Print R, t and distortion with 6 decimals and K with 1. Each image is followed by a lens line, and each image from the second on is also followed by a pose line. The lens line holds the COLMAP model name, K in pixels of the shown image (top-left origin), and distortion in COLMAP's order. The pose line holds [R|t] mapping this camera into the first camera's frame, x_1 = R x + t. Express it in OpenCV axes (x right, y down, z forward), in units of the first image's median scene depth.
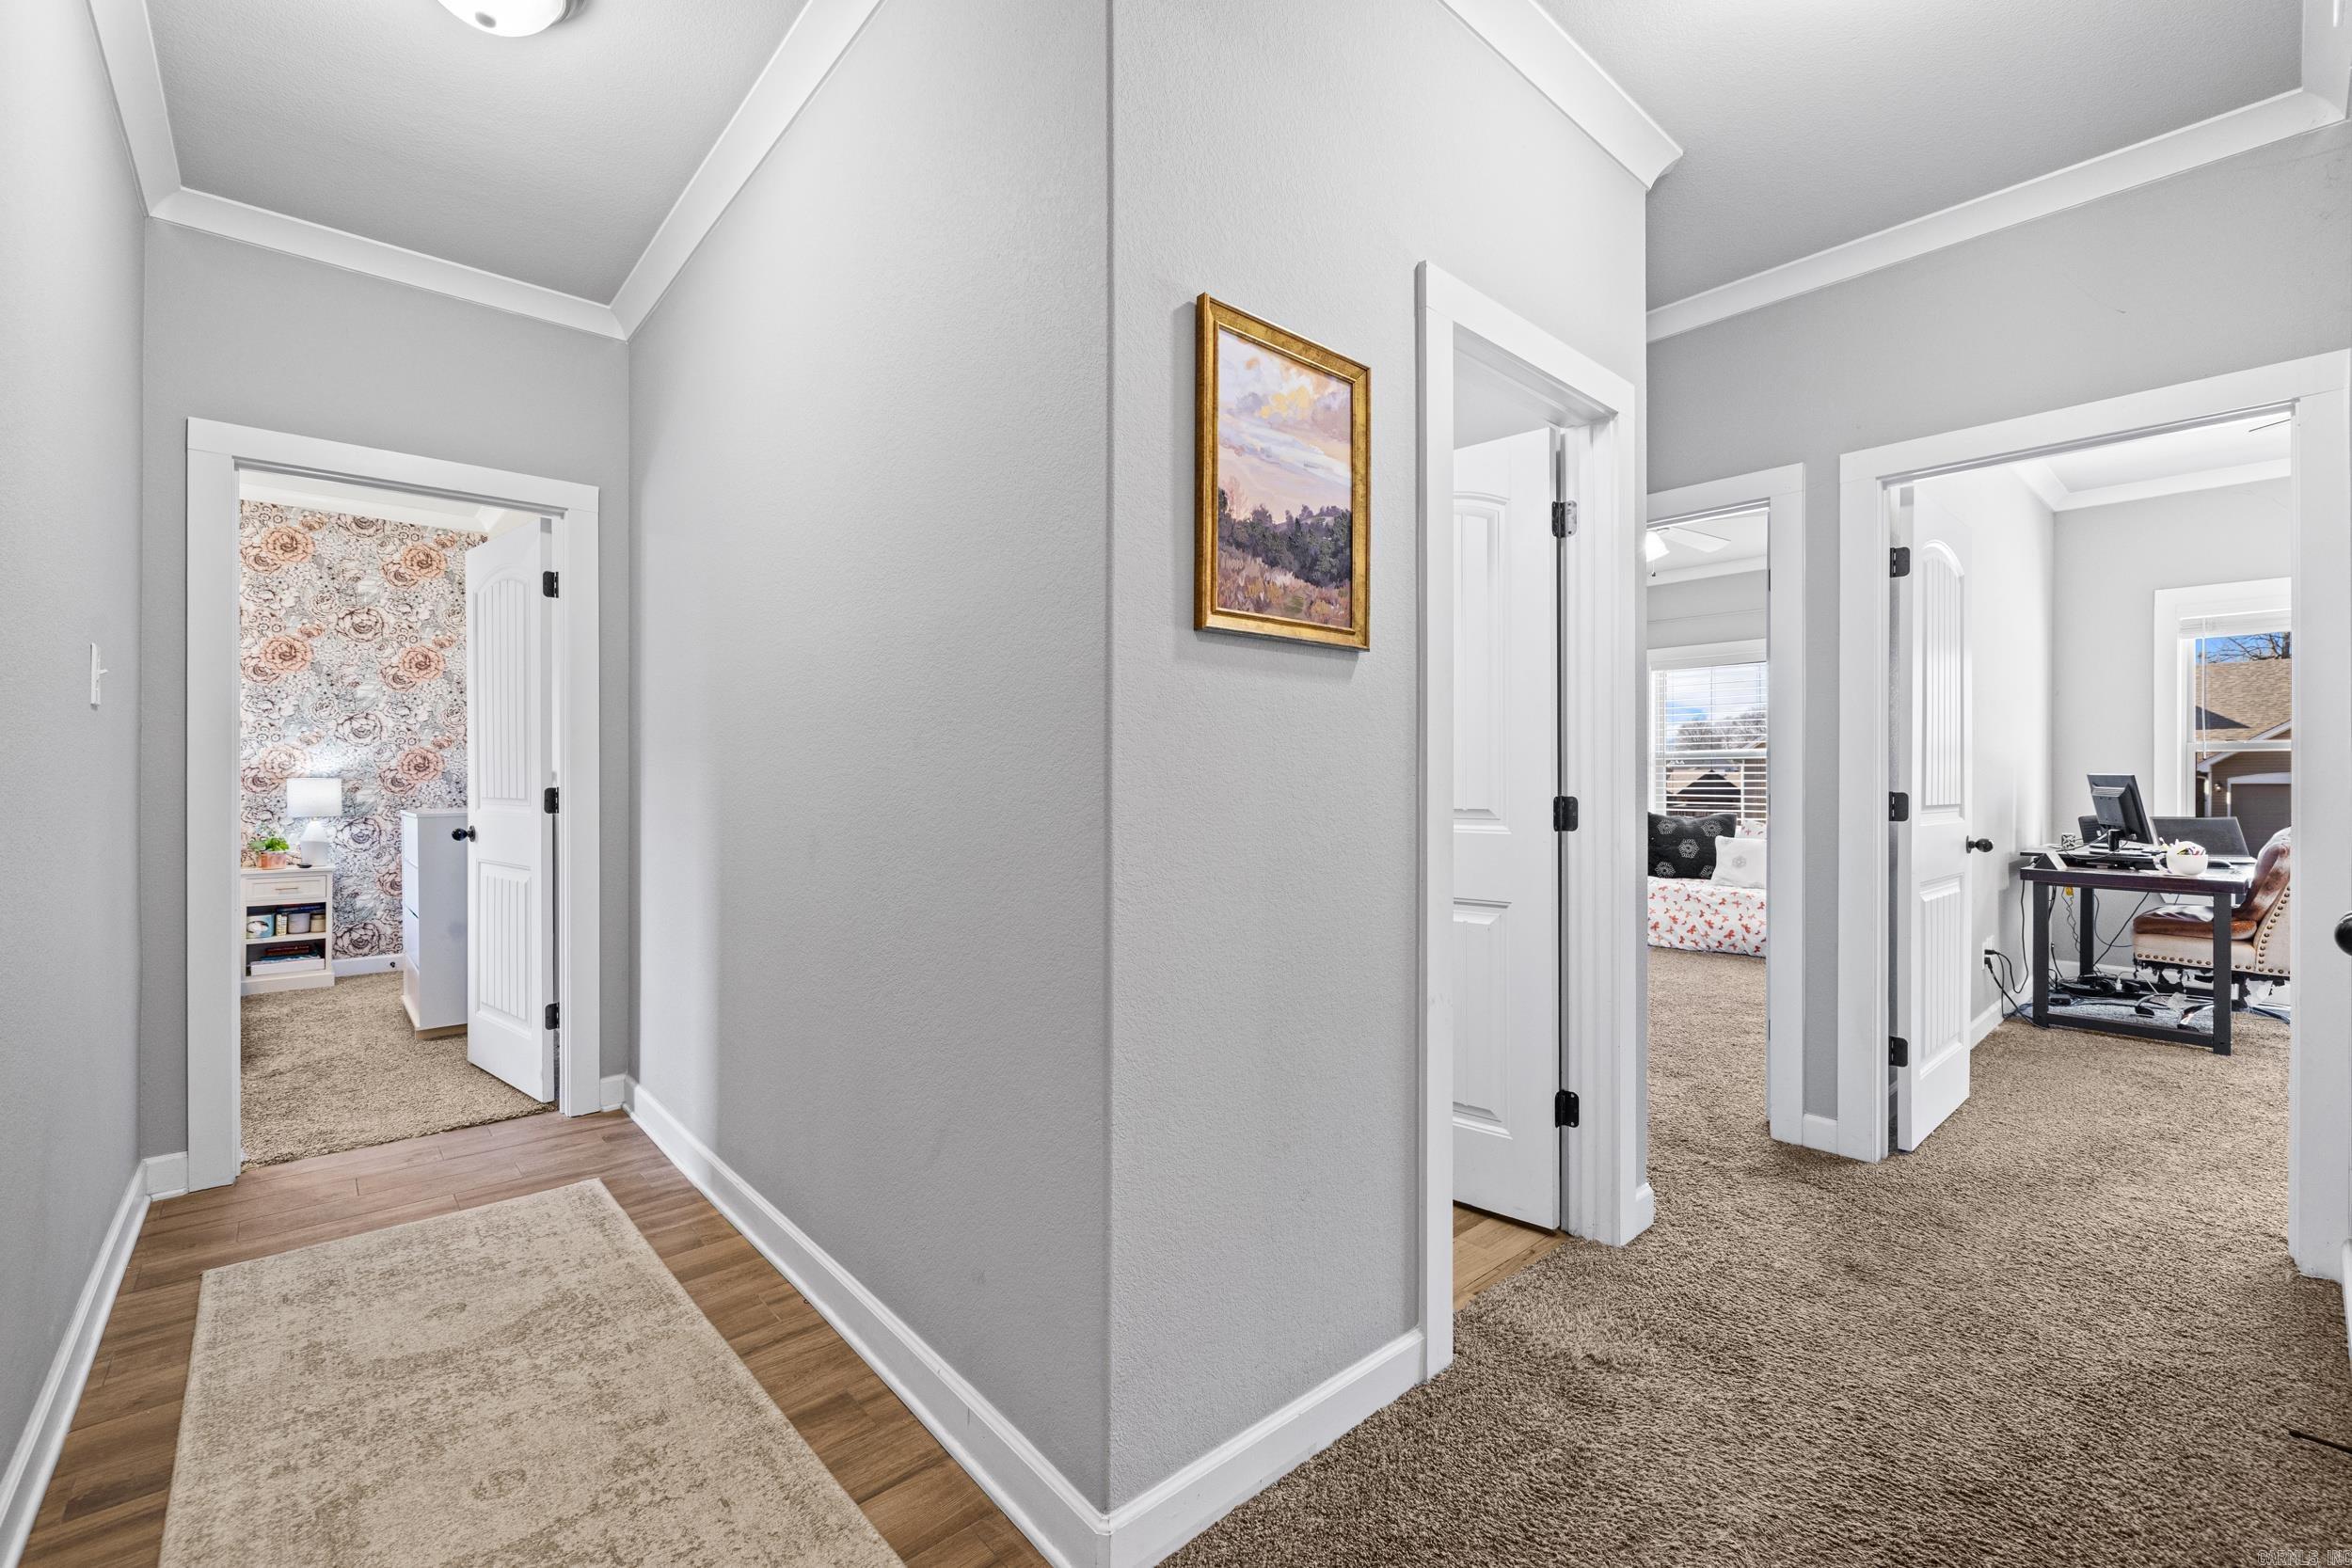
lens RADIAL K [[985.4, 0, 1166.7], [0, 985.4, 769.3], [0, 0, 1]] dist [-0.000602, 0.000067]
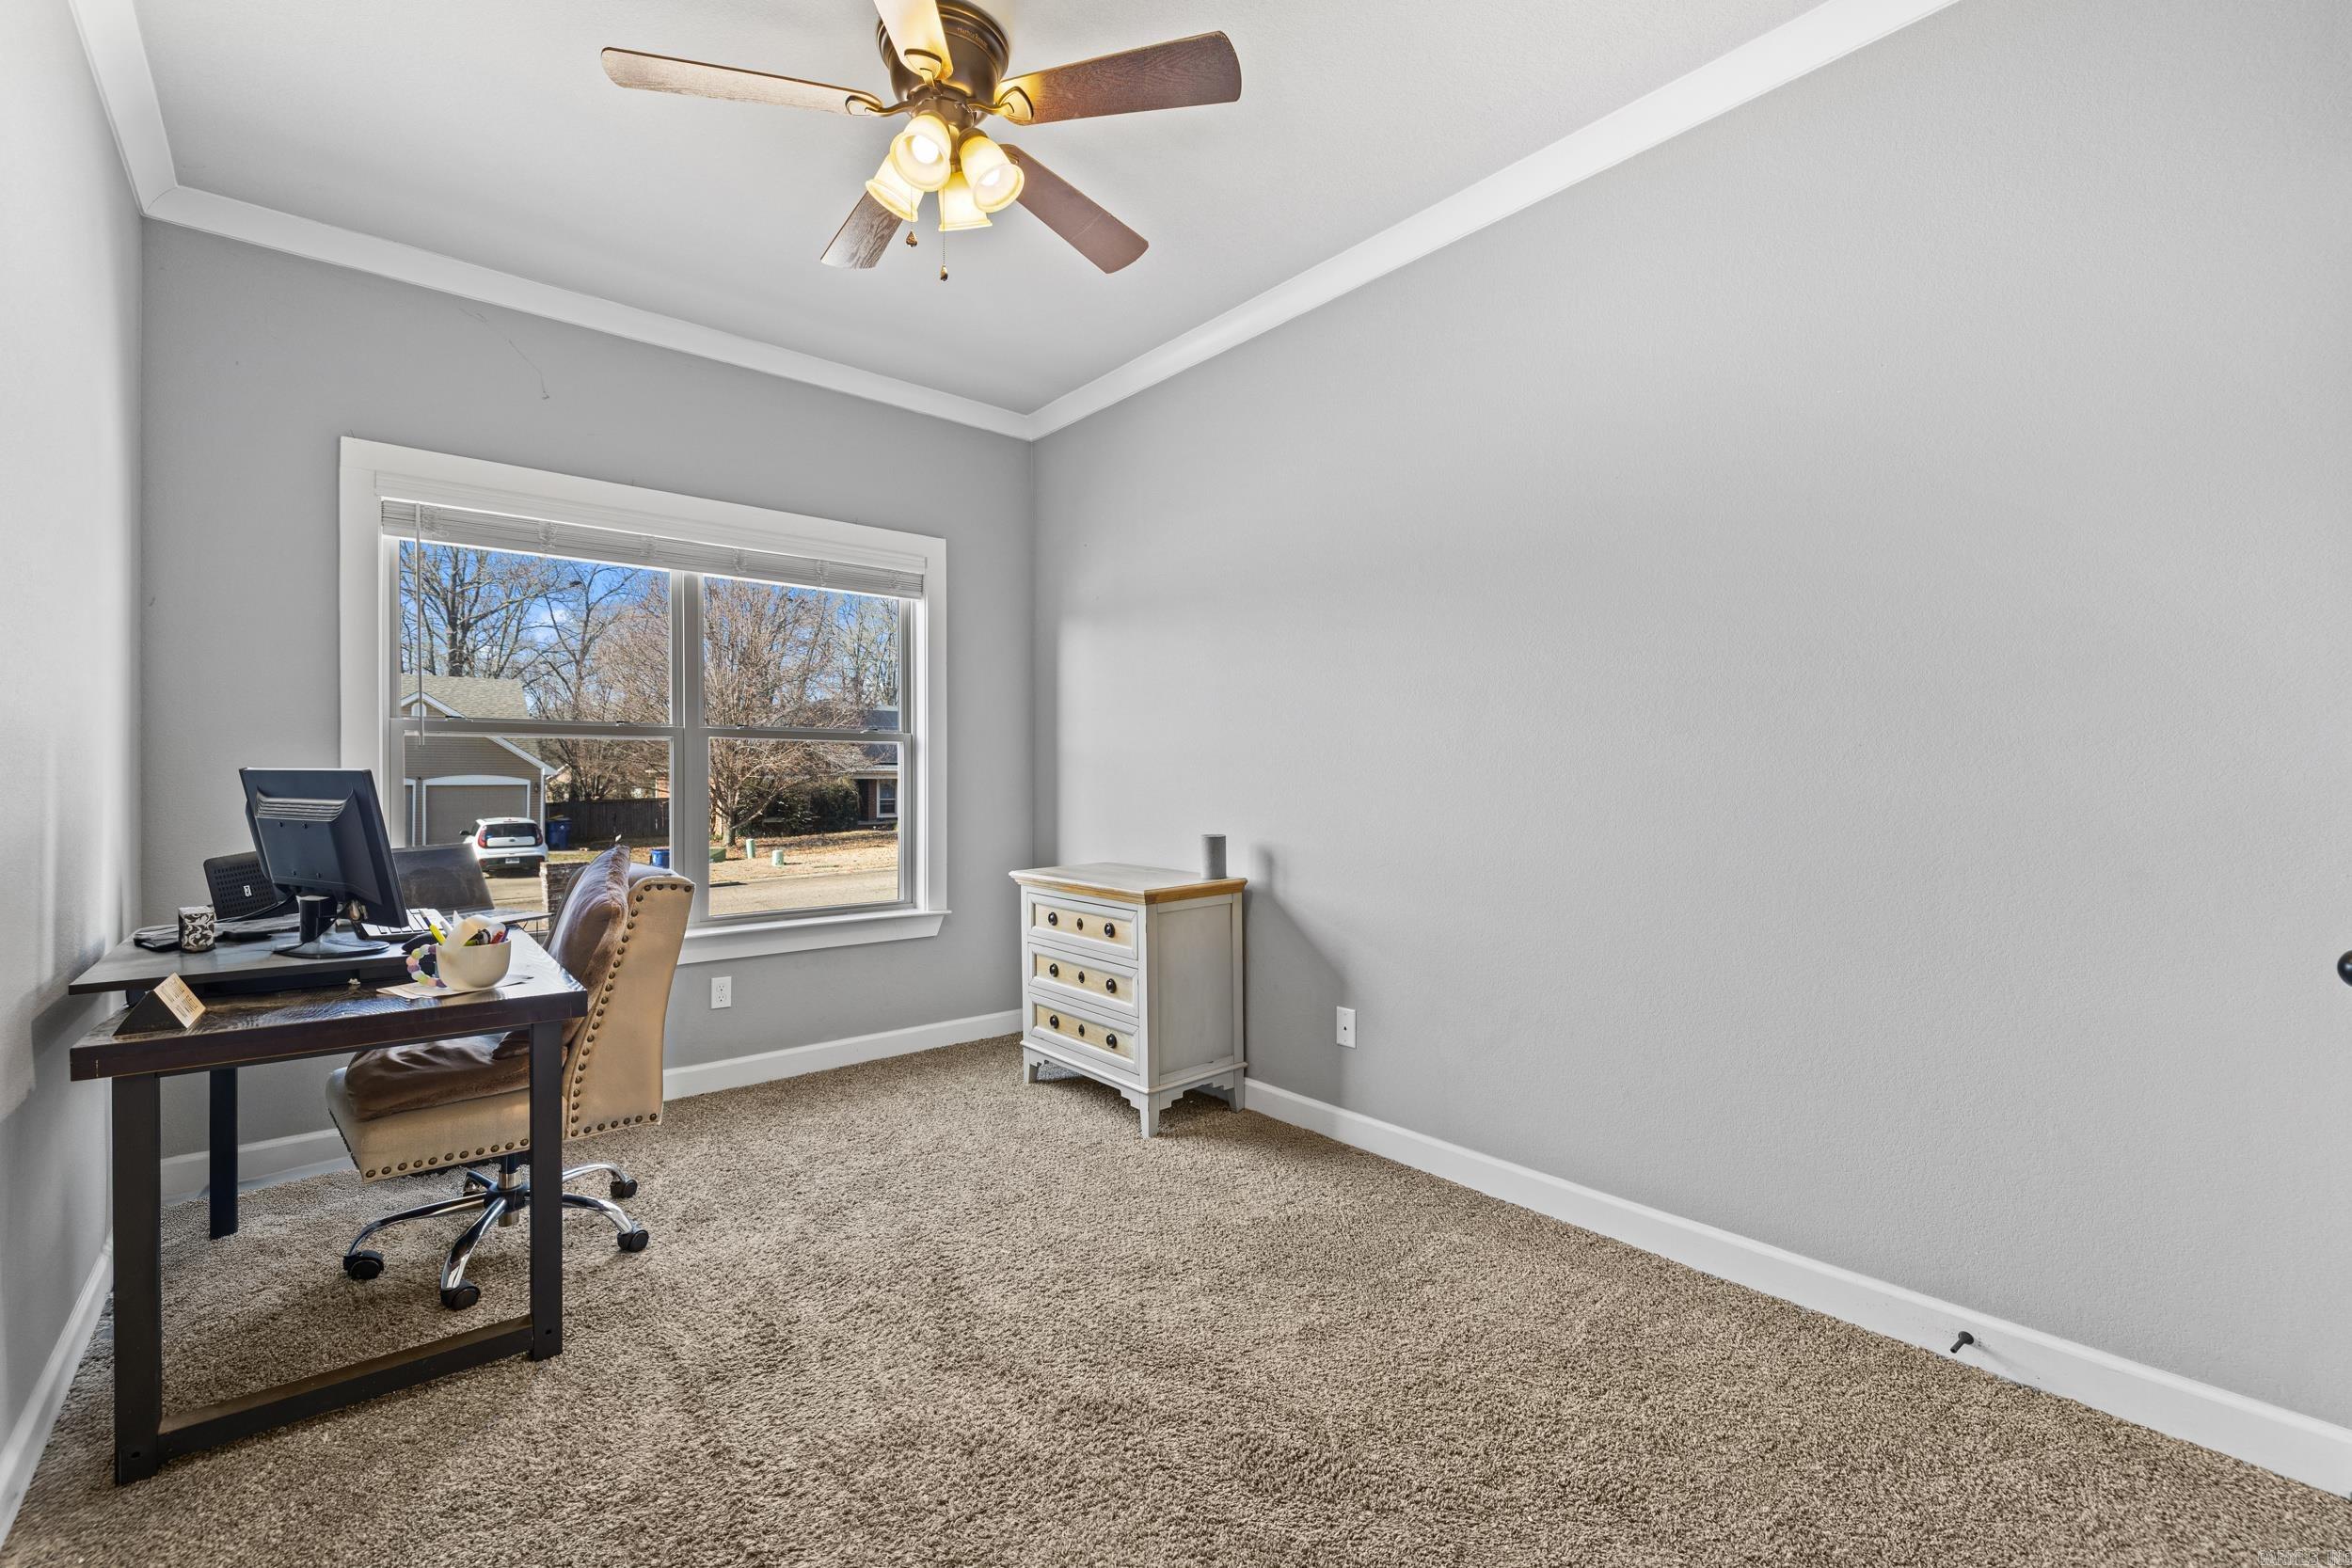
lens RADIAL K [[985.4, 0, 1166.7], [0, 985.4, 769.3], [0, 0, 1]] dist [-0.000602, 0.000067]
pose [[0.020977, -0.008457, 0.999744, 0.527530], [-0.001075, 0.999963, 0.008481, 0.001056], [-0.999779, -0.001253, 0.020967, 0.604326]]
